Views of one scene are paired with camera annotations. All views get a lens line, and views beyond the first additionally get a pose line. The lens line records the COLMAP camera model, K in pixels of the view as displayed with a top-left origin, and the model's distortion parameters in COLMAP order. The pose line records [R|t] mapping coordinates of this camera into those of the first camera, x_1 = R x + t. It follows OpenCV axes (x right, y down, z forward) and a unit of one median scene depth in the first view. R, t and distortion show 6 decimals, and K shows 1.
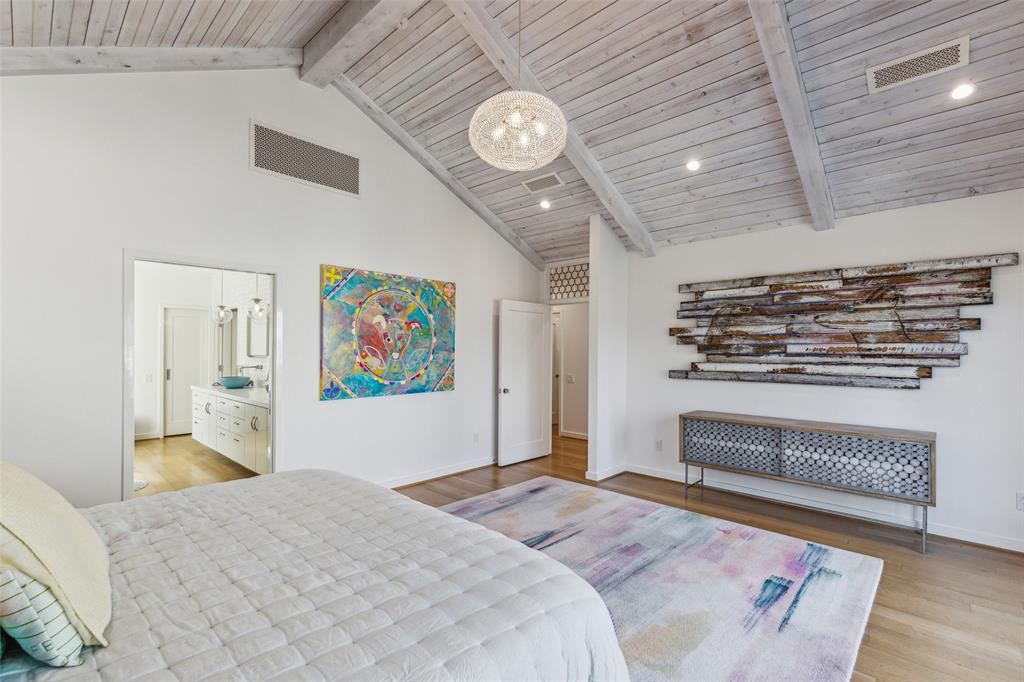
lens RADIAL K [[460.4, 0, 509.3], [0, 460.4, 347.5], [0, 0, 1]] dist [0.003205, 0.000642]
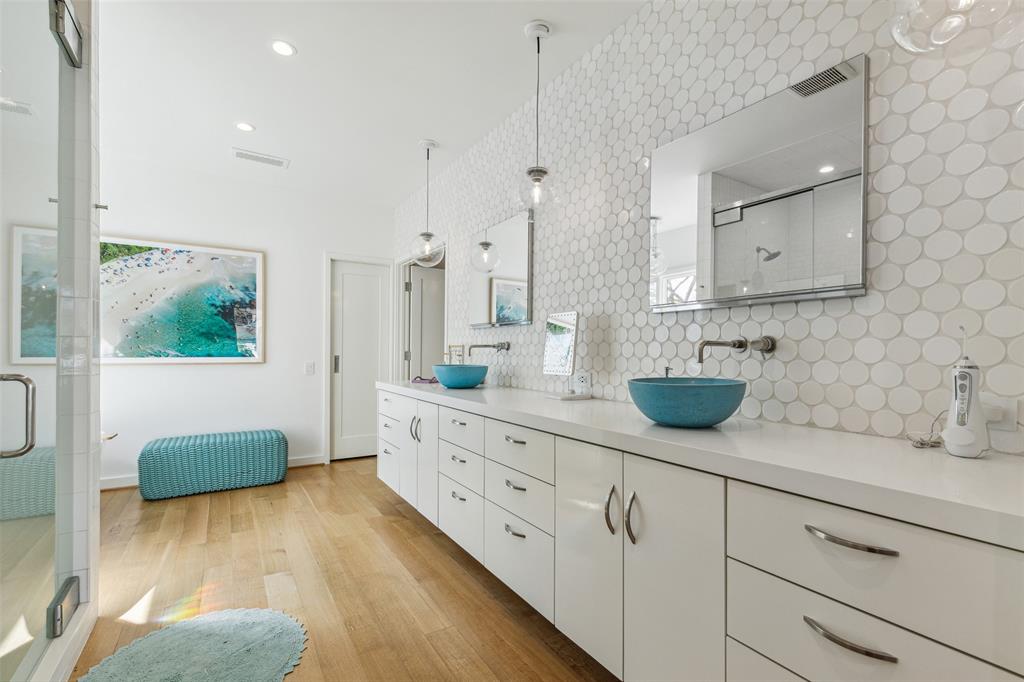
lens RADIAL K [[460.4, 0, 509.3], [0, 460.4, 347.5], [0, 0, 1]] dist [0.003205, 0.000642]
pose [[0.968698, -0.002526, -0.248231, -0.355602], [0.001256, 0.999985, -0.005273, 0.039804], [0.248240, 0.004796, 0.968687, 0.450074]]
